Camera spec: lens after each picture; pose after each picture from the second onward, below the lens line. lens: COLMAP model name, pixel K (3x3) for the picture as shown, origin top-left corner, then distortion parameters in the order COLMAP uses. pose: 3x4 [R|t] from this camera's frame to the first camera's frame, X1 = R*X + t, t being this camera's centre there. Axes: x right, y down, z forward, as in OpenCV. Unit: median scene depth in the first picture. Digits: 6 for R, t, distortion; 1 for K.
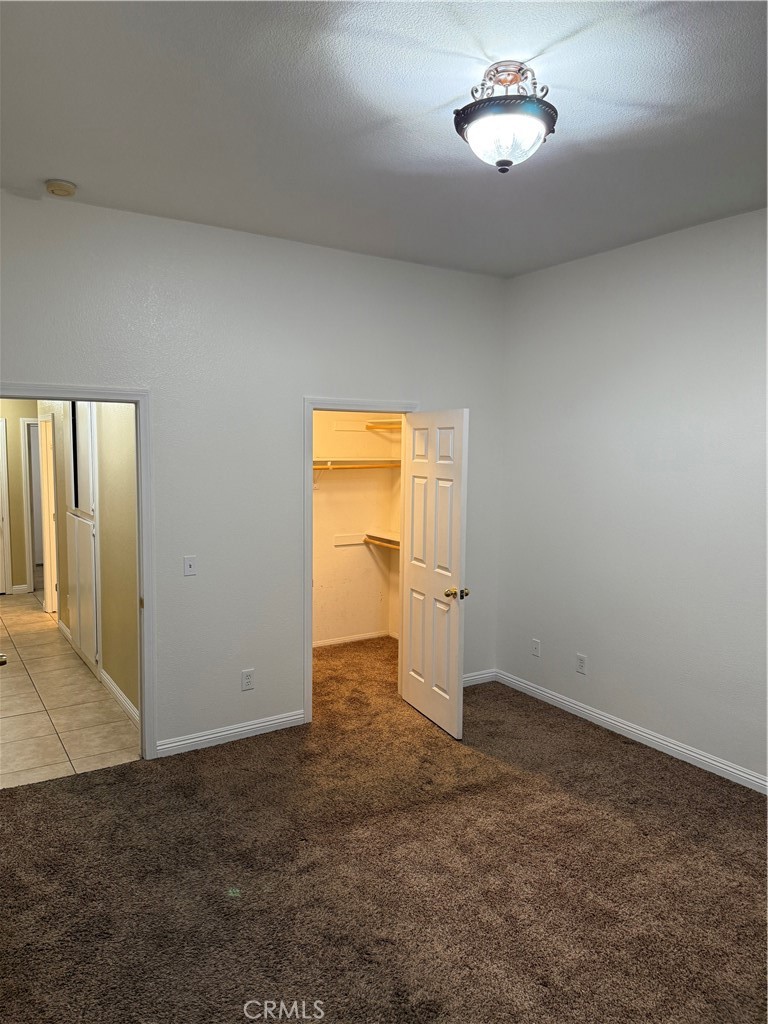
lens RADIAL K [[735.7, 0, 387.6], [0, 735.7, 519.6], [0, 0, 1]] dist [0.120056, -0.085596]
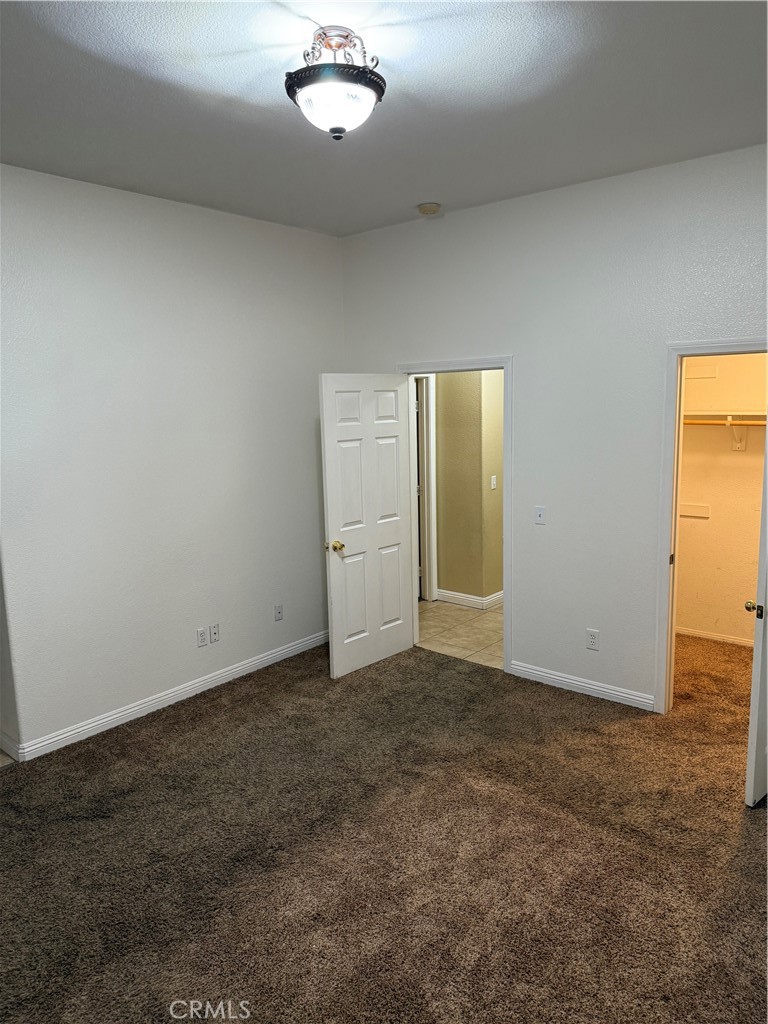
lens RADIAL K [[762.3, 0, 384.0], [0, 762.3, 512.0], [0, 0, 1]] dist [0.109193, -0.093899]
pose [[0.262716, 0.123969, -0.956876, 0.780981], [-0.066511, 0.991680, 0.110217, -0.052518], [0.962578, 0.034687, 0.268776, 0.502069]]
